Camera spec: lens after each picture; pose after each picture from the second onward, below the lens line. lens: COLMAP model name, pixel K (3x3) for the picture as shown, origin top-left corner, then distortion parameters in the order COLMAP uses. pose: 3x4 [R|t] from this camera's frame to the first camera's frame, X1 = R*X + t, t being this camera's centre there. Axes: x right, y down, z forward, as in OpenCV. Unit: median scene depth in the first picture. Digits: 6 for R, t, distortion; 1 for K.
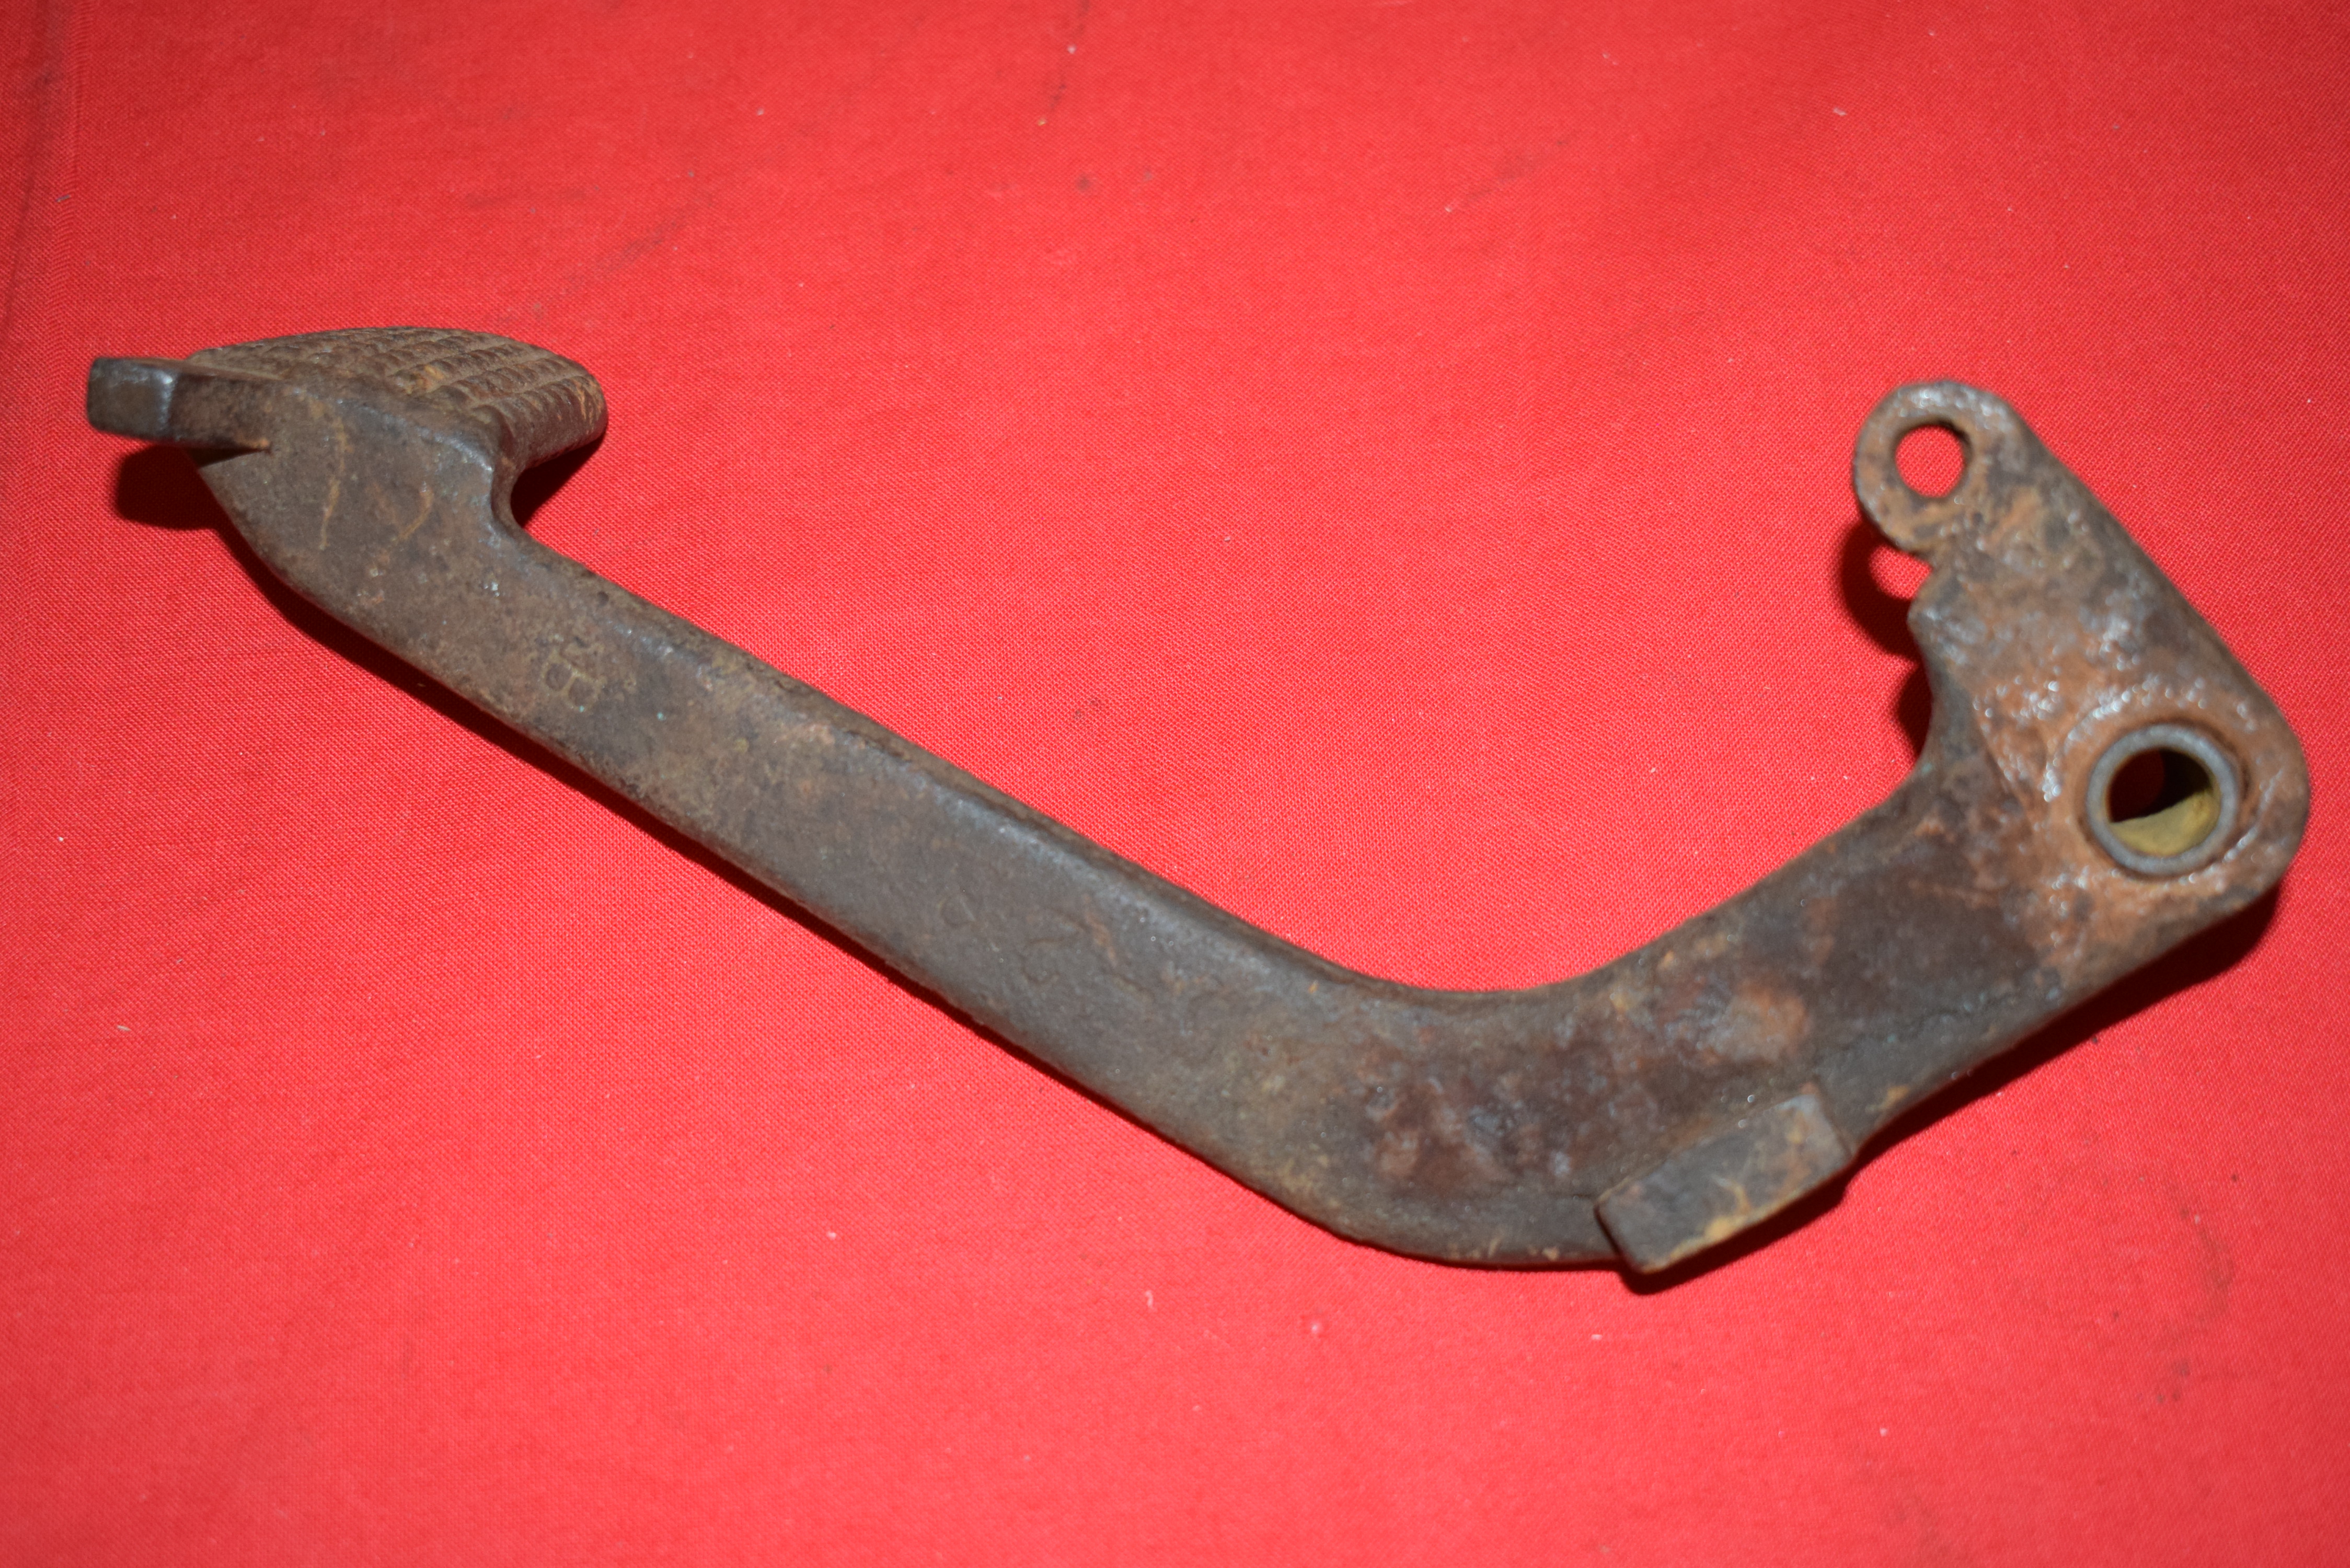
lens RADIAL K [[3239.3, 0, 1175.0], [0, 3239.3, 784.0], [0, 0, 1]] dist [-0.034075, -0.056281]
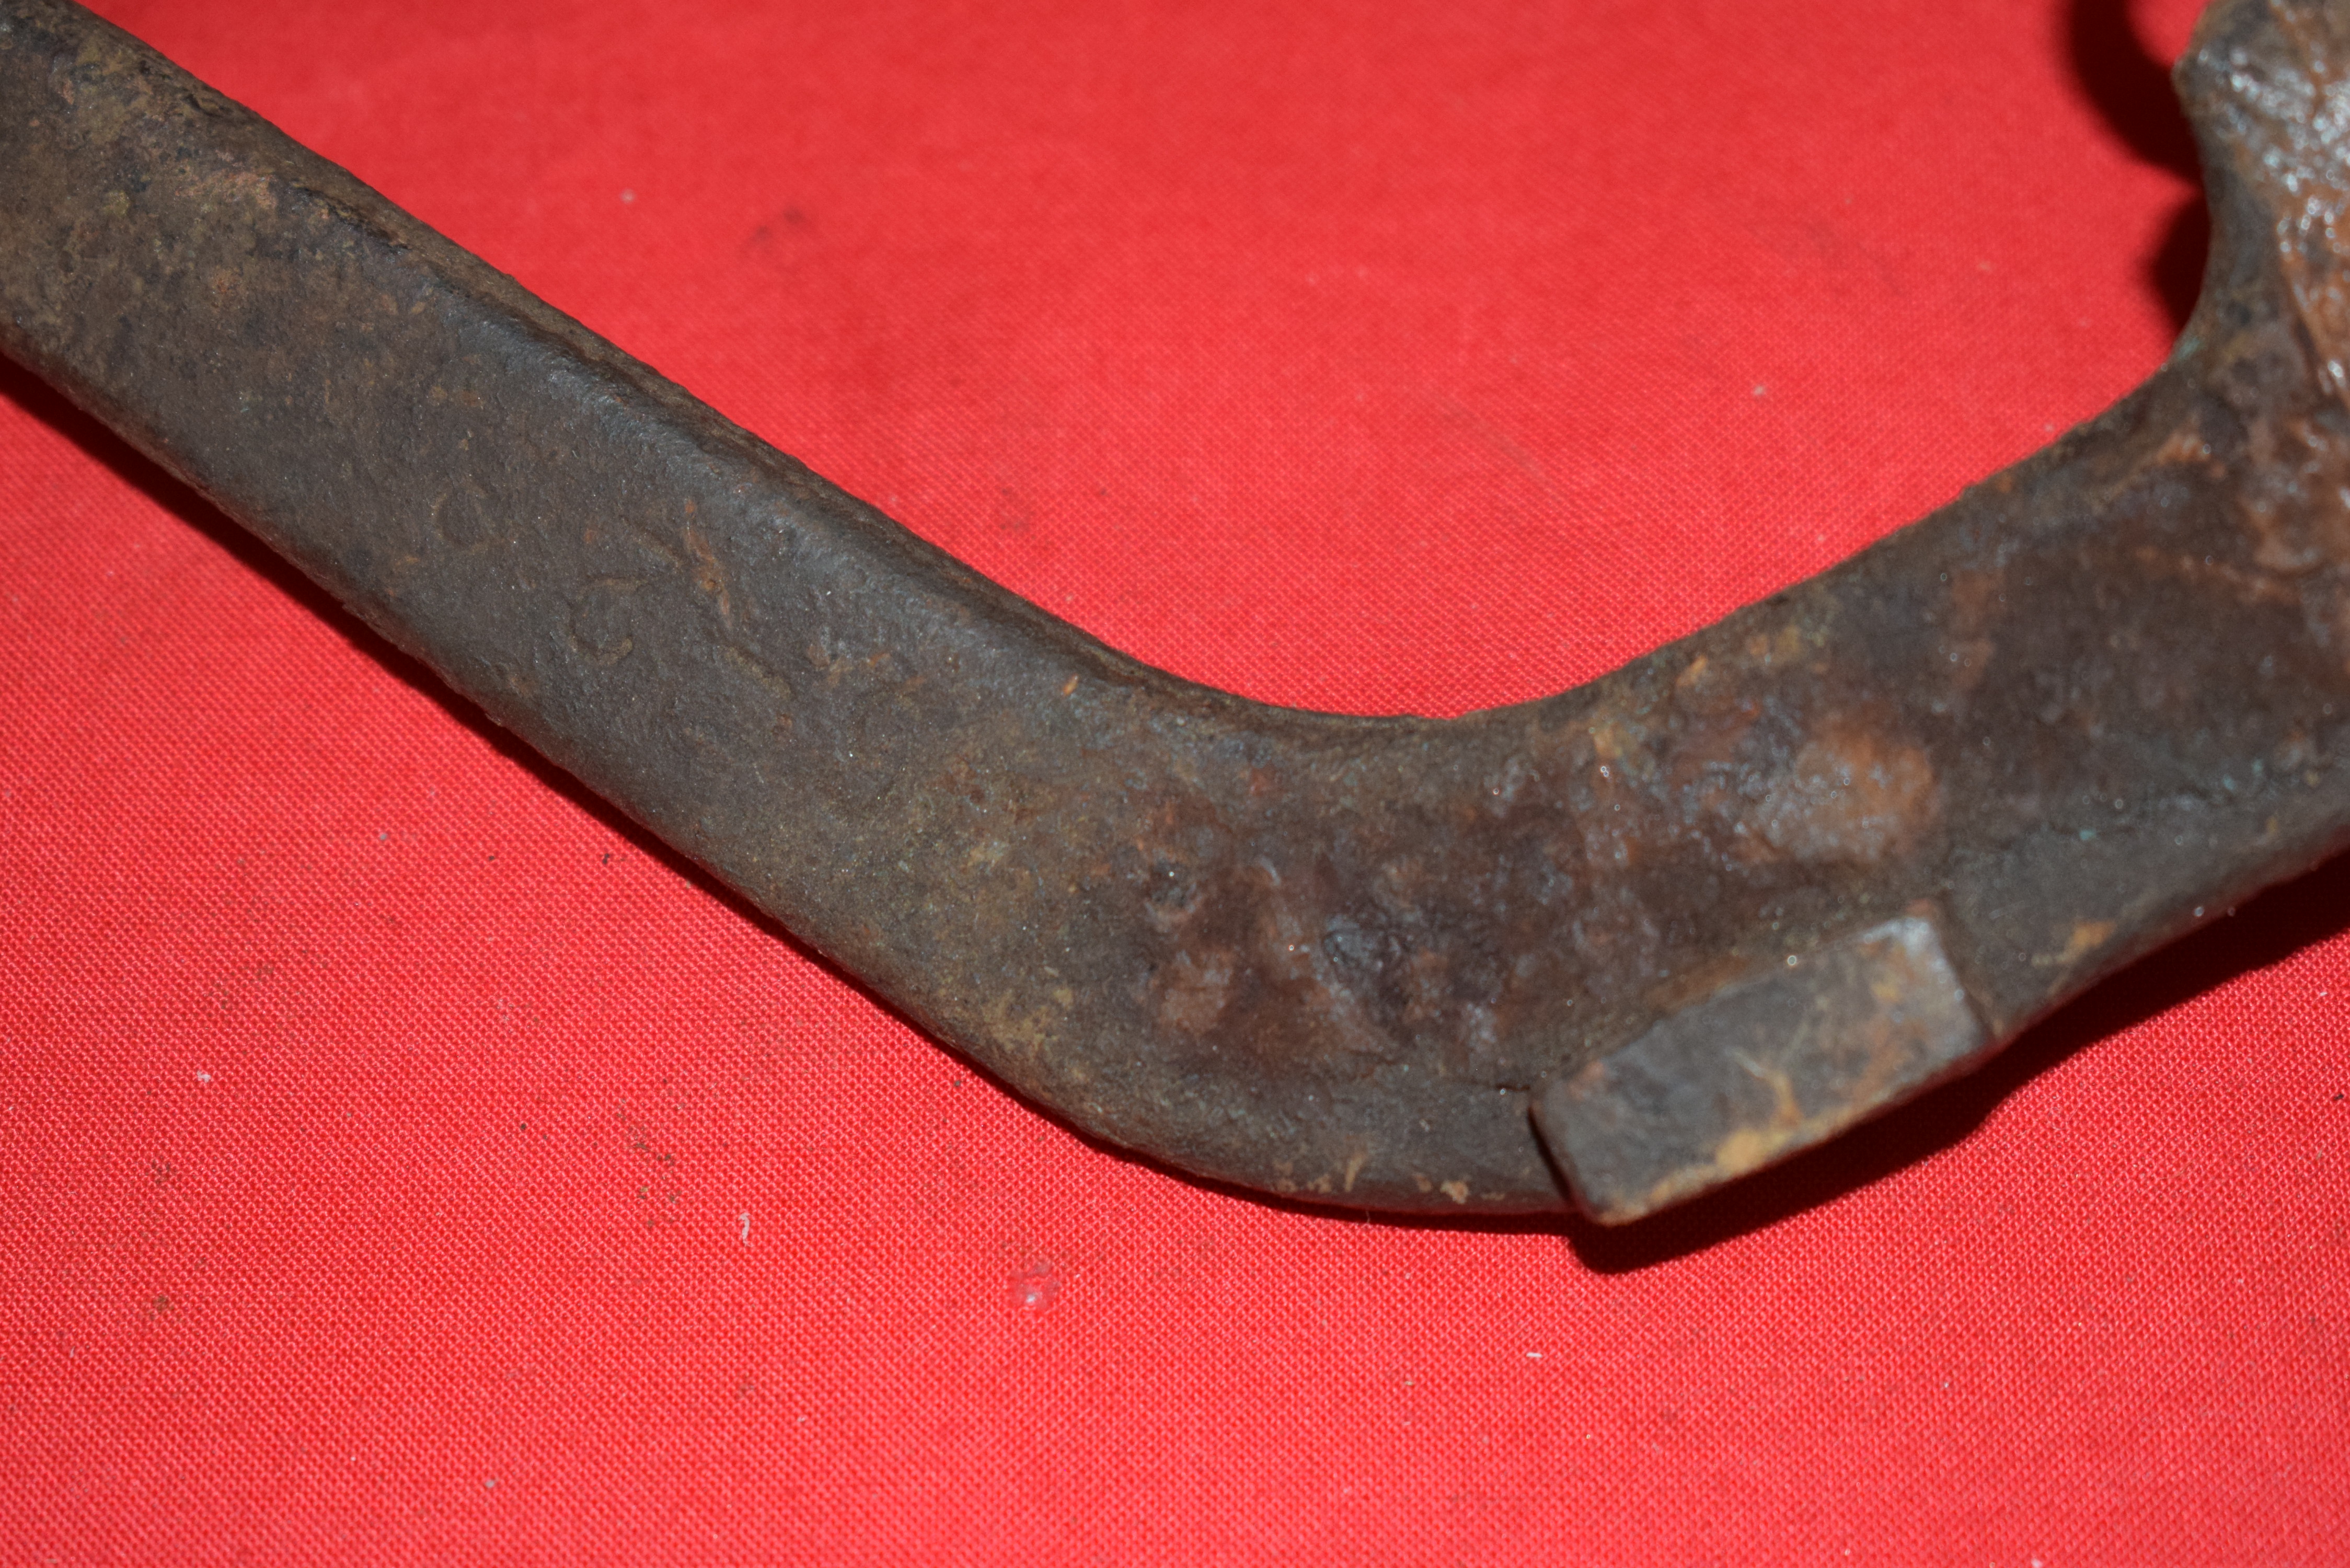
lens RADIAL K [[5319.2, 0, 1175.0], [0, 5319.2, 784.0], [0, 0, 1]] dist [0.030637, 0.494197]
pose [[0.995453, 0.074337, -0.059563, 0.117293], [-0.075306, 0.997059, -0.014192, 0.091945], [0.058333, 0.018613, 0.998124, 0.086073]]
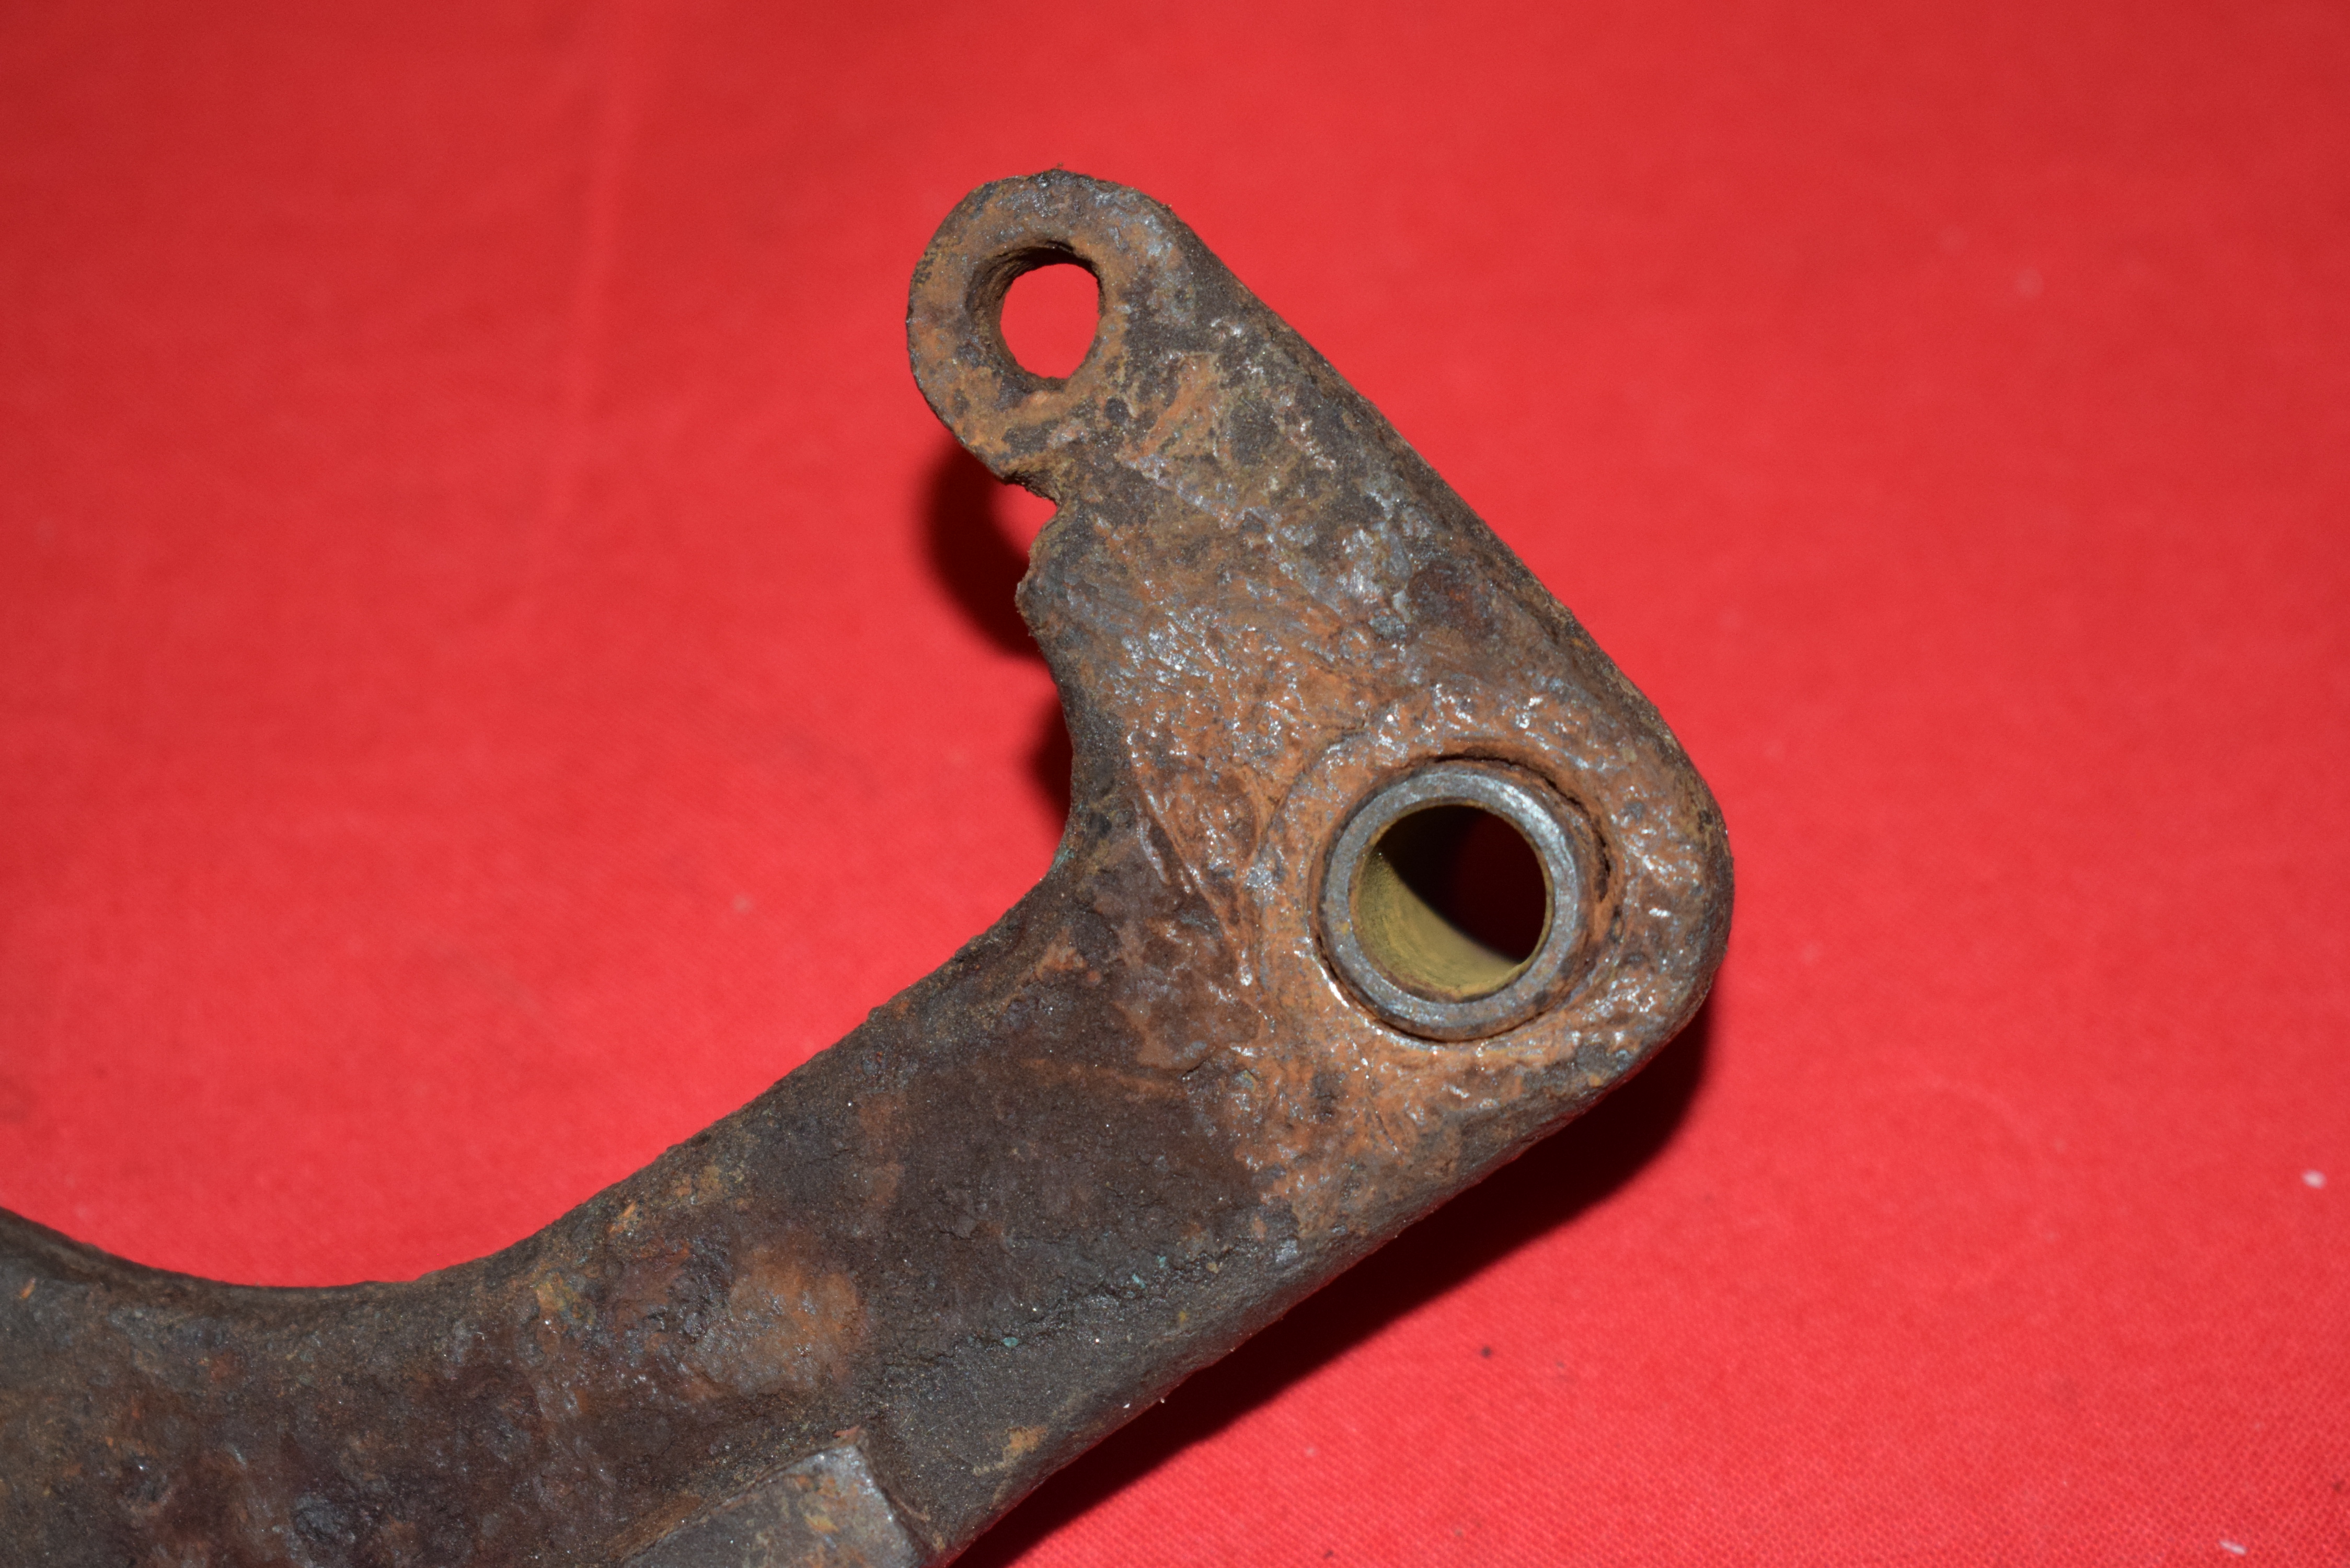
lens RADIAL K [[5319.2, 0, 1175.0], [0, 5319.2, 784.0], [0, 0, 1]] dist [0.030637, 0.494197]
pose [[0.999570, -0.029245, 0.002351, 0.243396], [0.029338, 0.997169, -0.069234, 0.045603], [-0.000319, 0.069273, 0.997598, 0.071289]]
